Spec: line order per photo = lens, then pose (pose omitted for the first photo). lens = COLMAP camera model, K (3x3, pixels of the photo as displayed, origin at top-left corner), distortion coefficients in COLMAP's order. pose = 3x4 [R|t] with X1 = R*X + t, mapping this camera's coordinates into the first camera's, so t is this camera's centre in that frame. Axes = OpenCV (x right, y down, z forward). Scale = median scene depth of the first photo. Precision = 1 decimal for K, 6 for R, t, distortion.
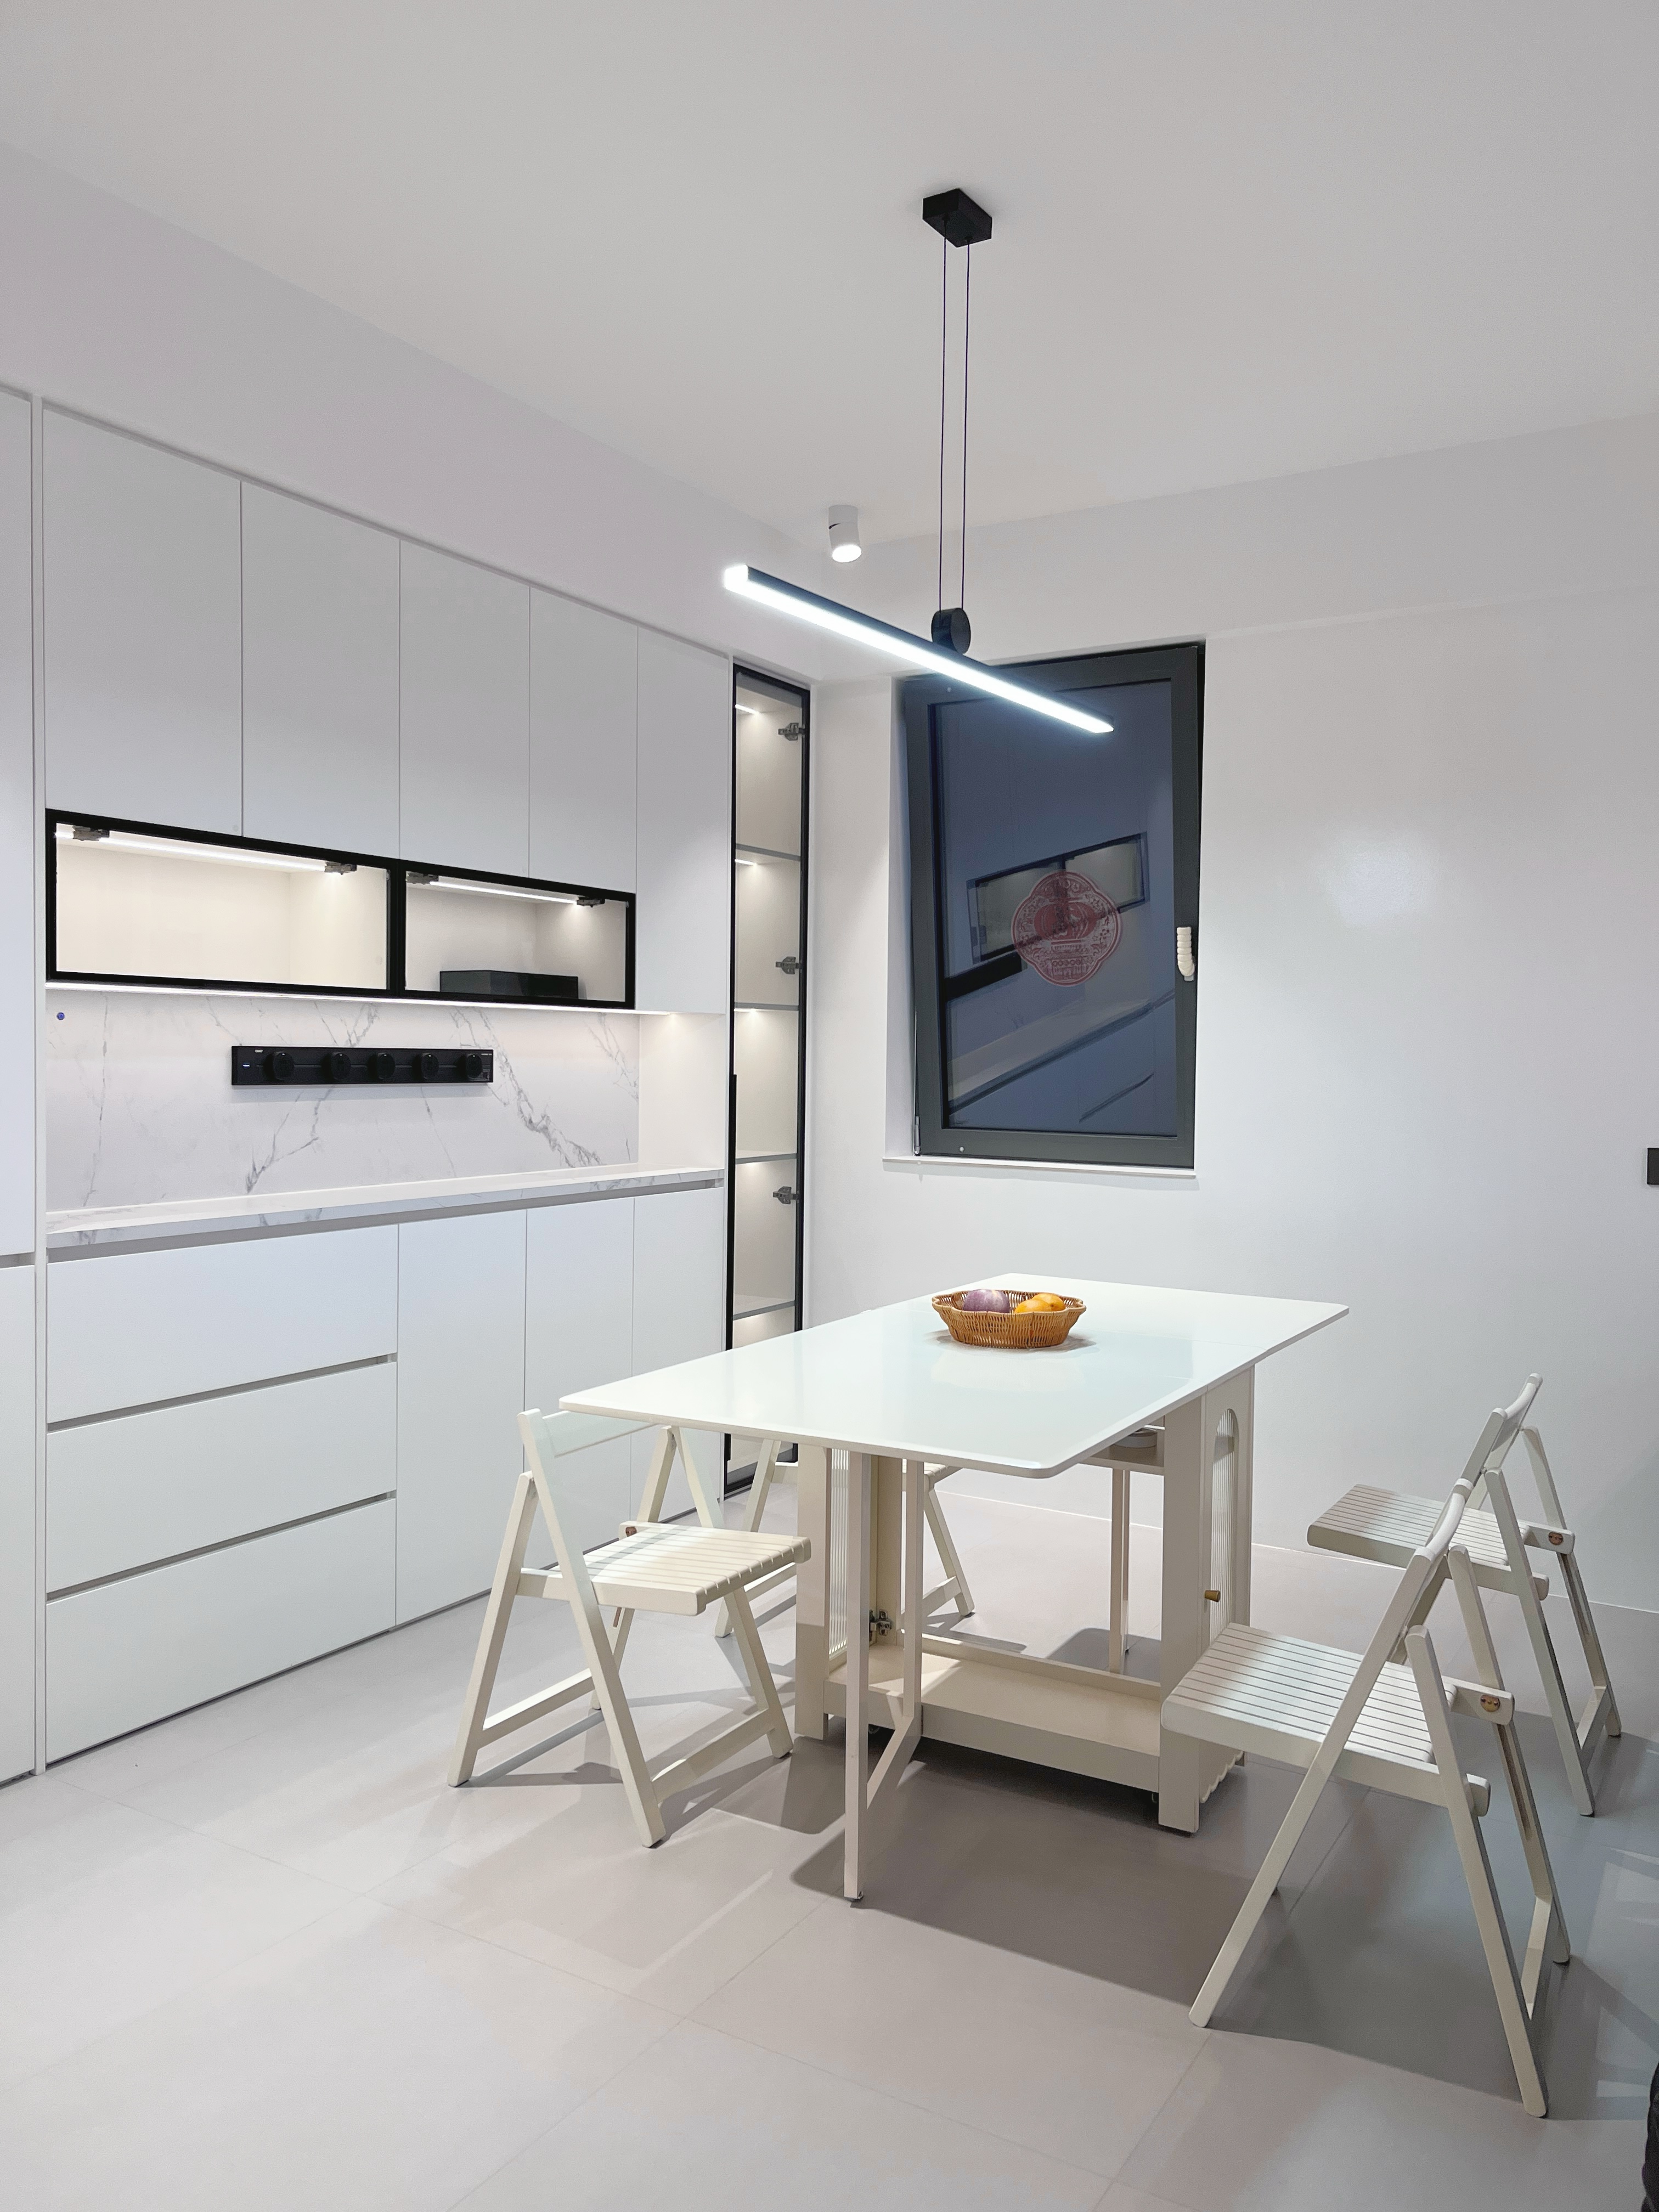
lens RADIAL K [[1671.6, 0, 829.5], [0, 1671.6, 1106.0], [0, 0, 1]] dist [0.052893, -0.077885]
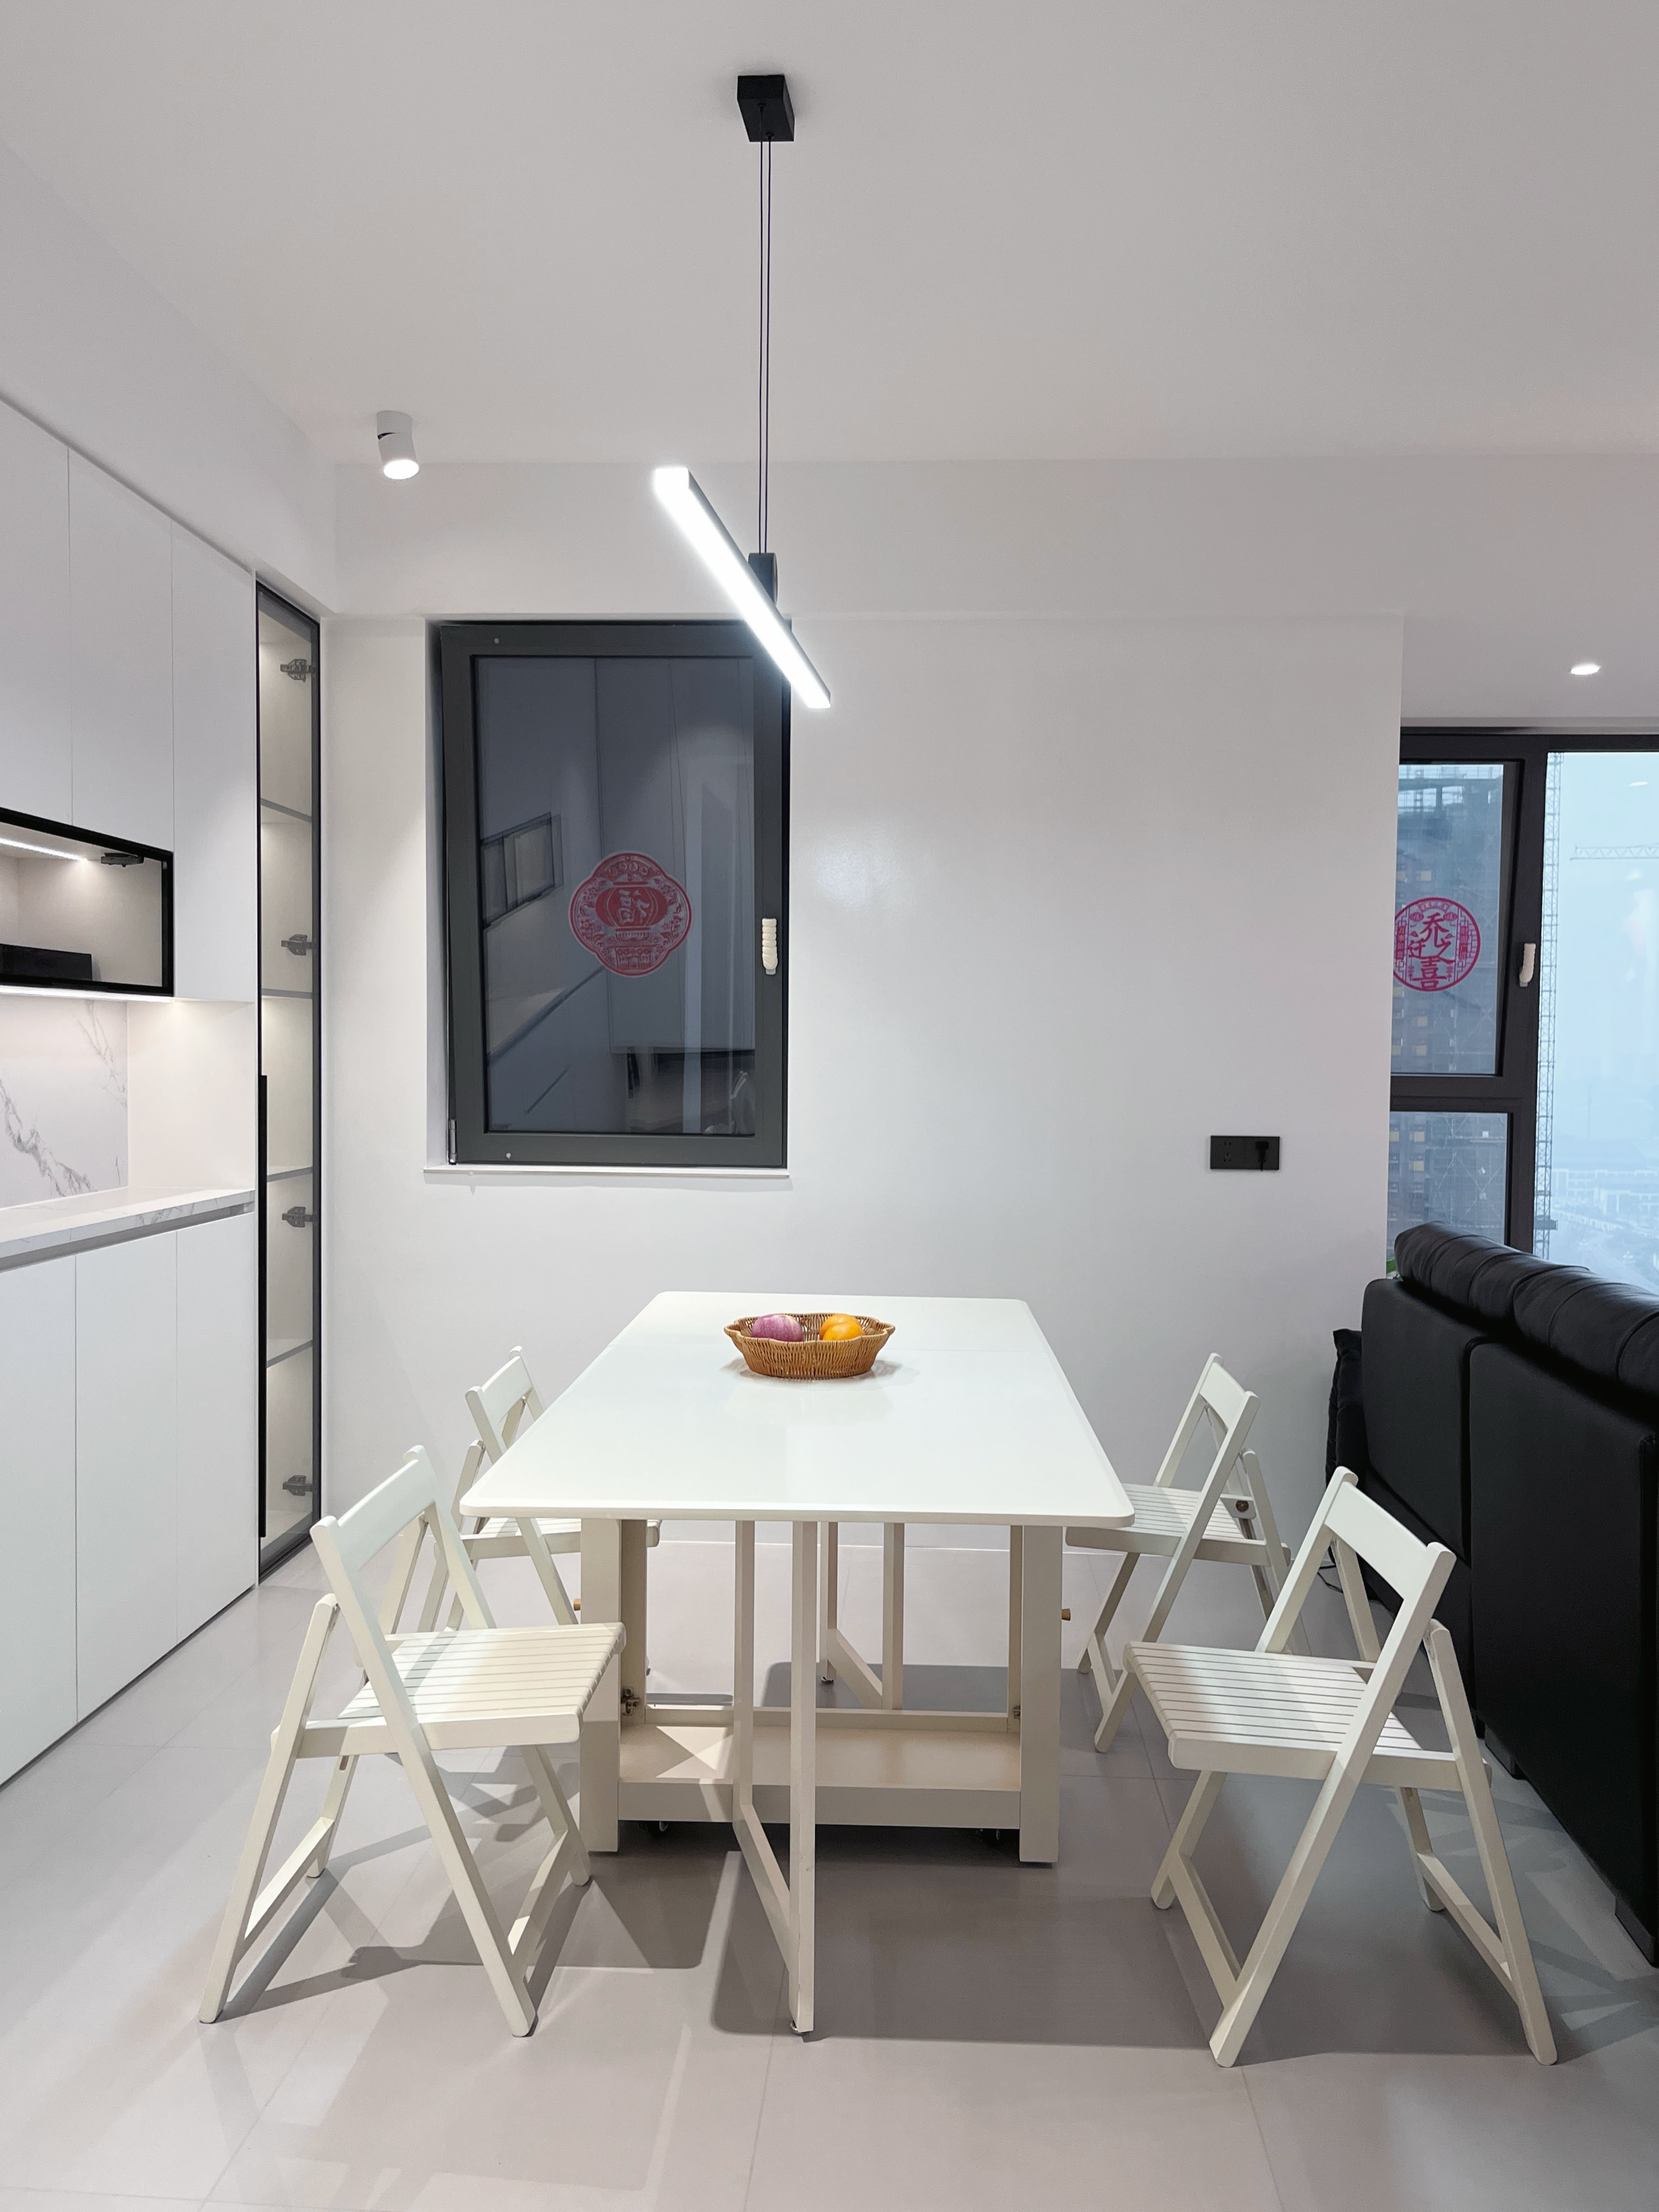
lens RADIAL K [[1686.3, 0, 848.7], [0, 1686.3, 1116.2], [0, 0, 1]] dist [0.061007, -0.080721]
pose [[0.881732, -0.022079, 0.471234, -0.214669], [0.015431, 0.999719, 0.017969, -0.010010], [-0.471498, -0.008572, 0.881825, 0.126161]]
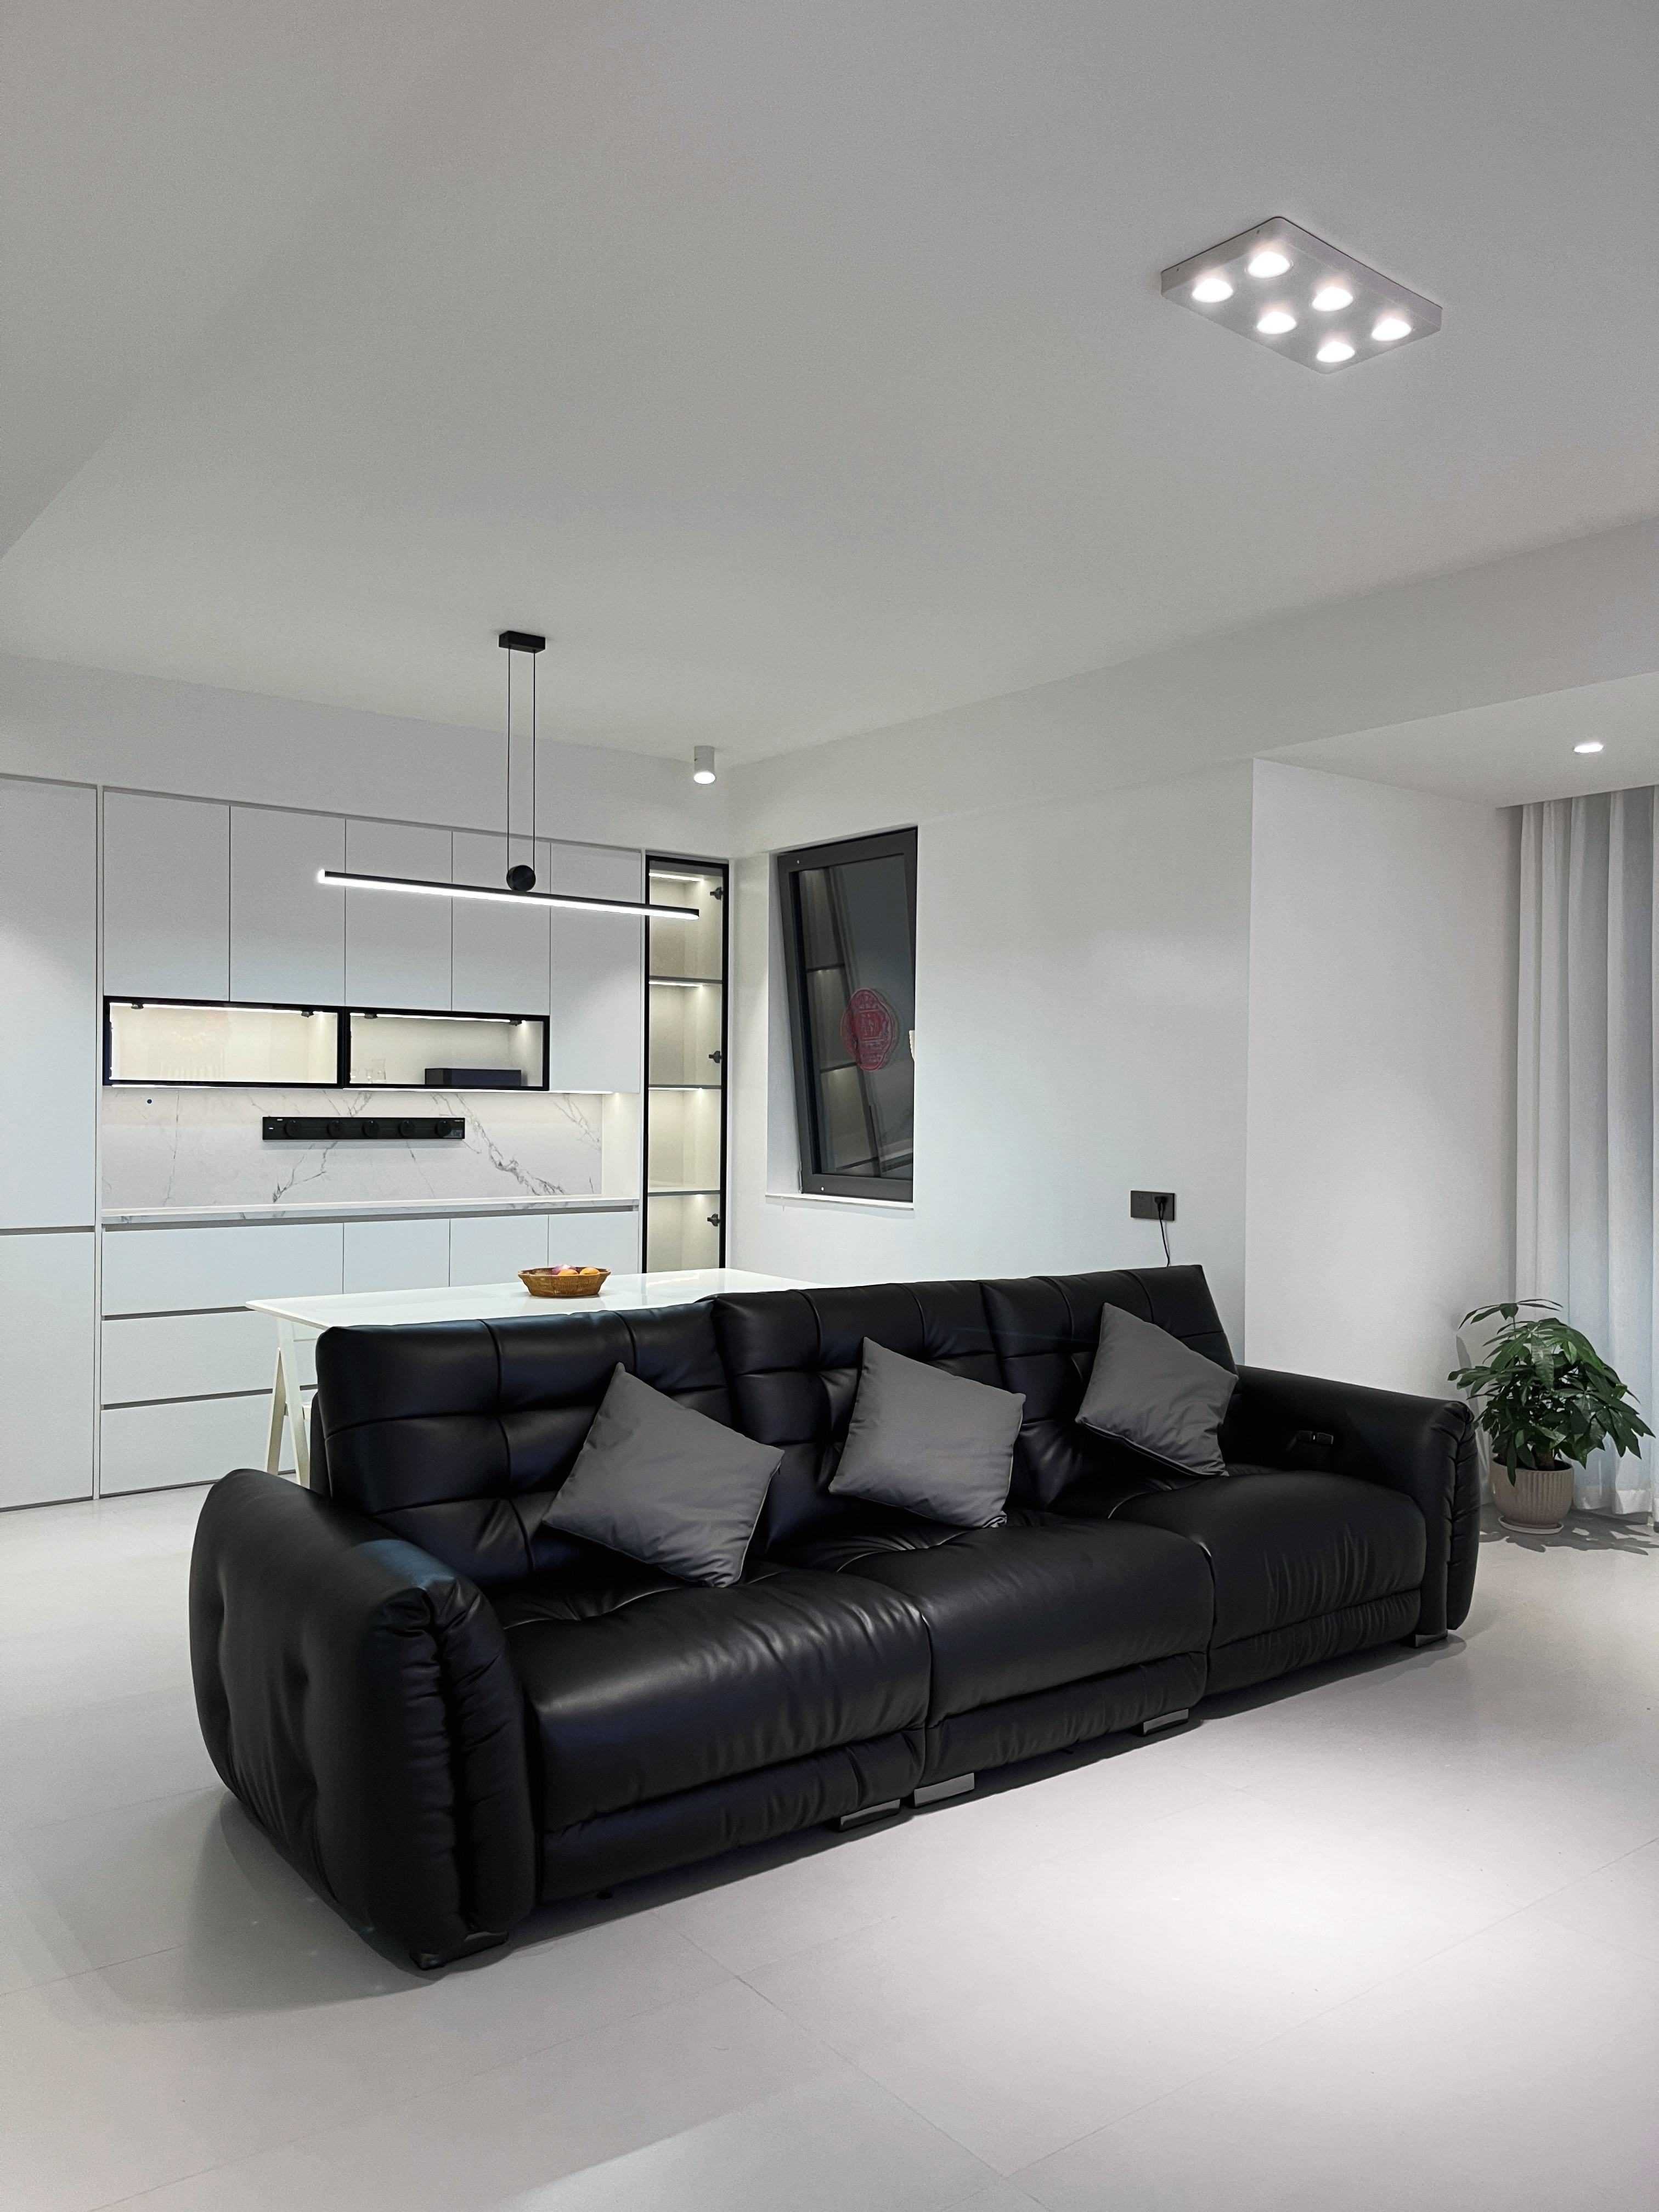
lens RADIAL K [[1671.6, 0, 829.5], [0, 1671.6, 1106.0], [0, 0, 1]] dist [0.052893, -0.077885]
pose [[0.928176, -0.002524, -0.372133, 0.683148], [-0.010550, 0.999397, -0.033094, 0.003437], [0.371992, 0.034643, 0.927589, -0.317685]]
